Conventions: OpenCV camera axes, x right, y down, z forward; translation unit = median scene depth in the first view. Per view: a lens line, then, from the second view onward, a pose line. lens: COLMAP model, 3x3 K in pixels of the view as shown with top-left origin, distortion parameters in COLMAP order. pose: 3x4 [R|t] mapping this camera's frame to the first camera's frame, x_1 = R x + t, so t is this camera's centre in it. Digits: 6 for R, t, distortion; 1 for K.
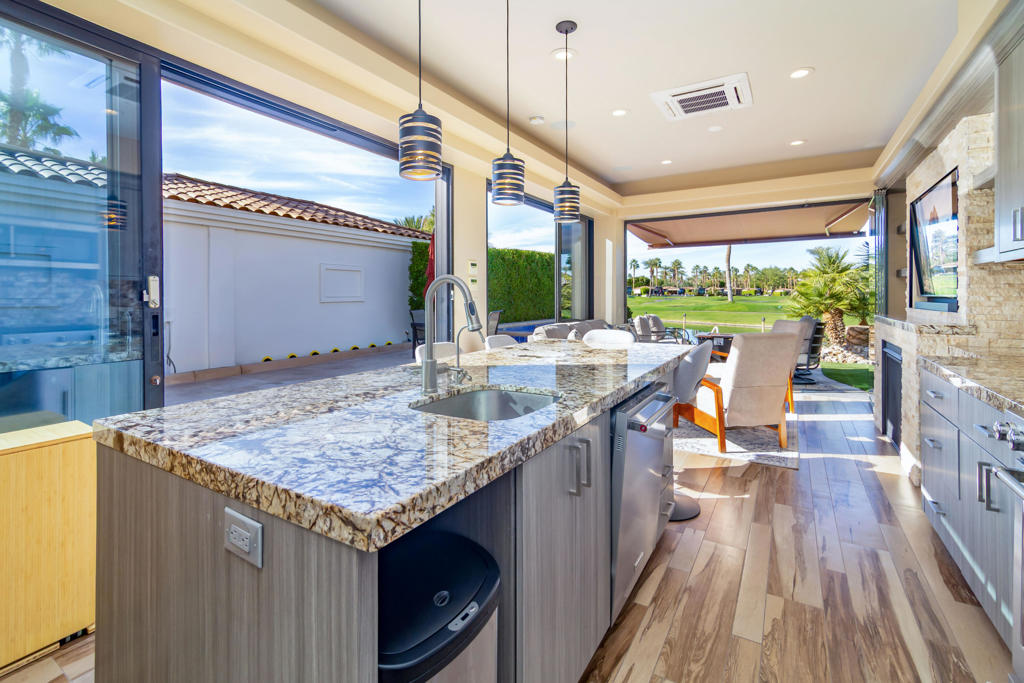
lens RADIAL K [[468.3, 0, 508.3], [0, 468.3, 296.4], [0, 0, 1]] dist [0.000378, -0.000072]
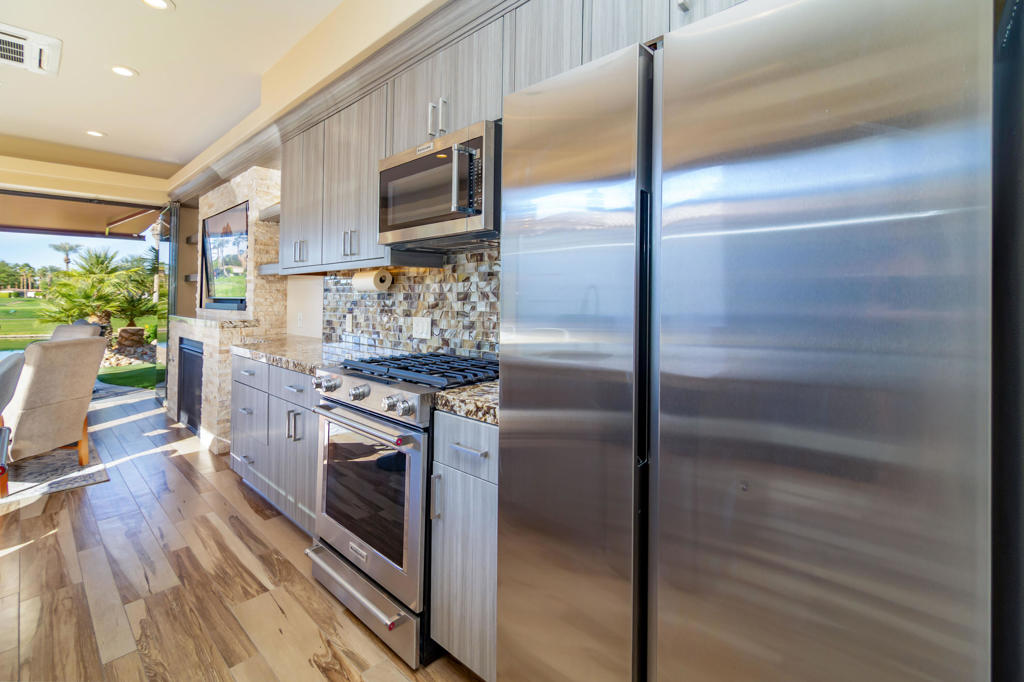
lens RADIAL K [[452.1, 0, 508.3], [0, 452.1, 285.7], [0, 0, 1]] dist [-0.001863, -0.000614]
pose [[0.198205, 0.029507, 0.979716, -0.119539], [-0.002236, 0.999558, -0.029652, 0.000219], [-0.980158, 0.003686, 0.198183, 0.019397]]
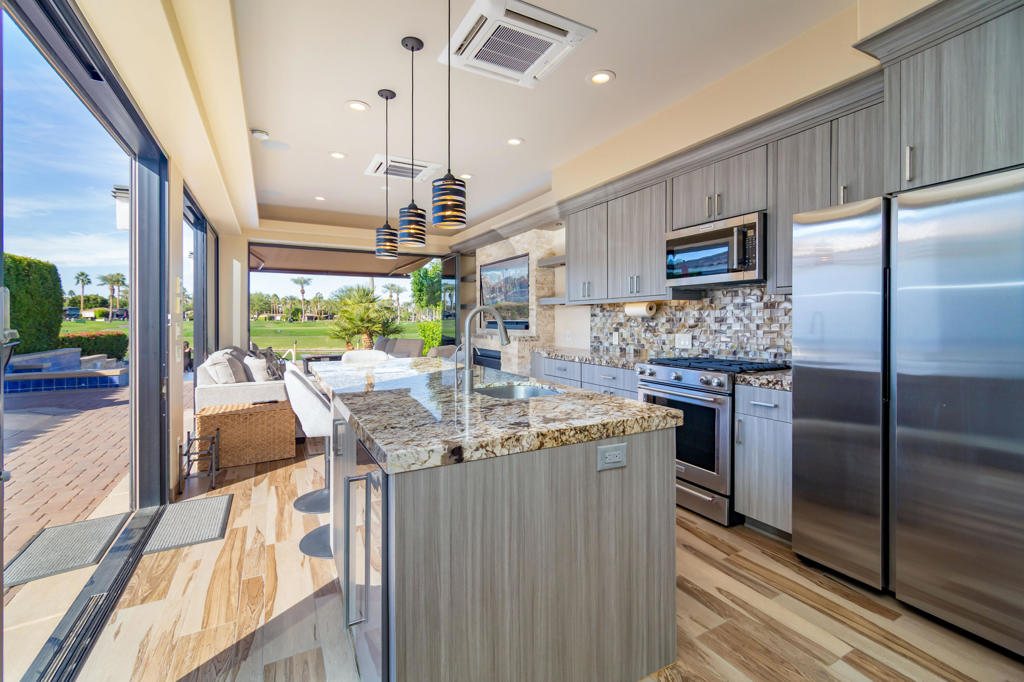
lens RADIAL K [[457.2, 0, 513.1], [0, 457.2, 316.7], [0, 0, 1]] dist [0.040965, -0.017819]
pose [[0.490052, 0.008830, 0.871649, -0.580990], [-0.000901, 0.999953, -0.009623, -0.000301], [-0.871693, 0.003930, 0.490037, 0.119219]]
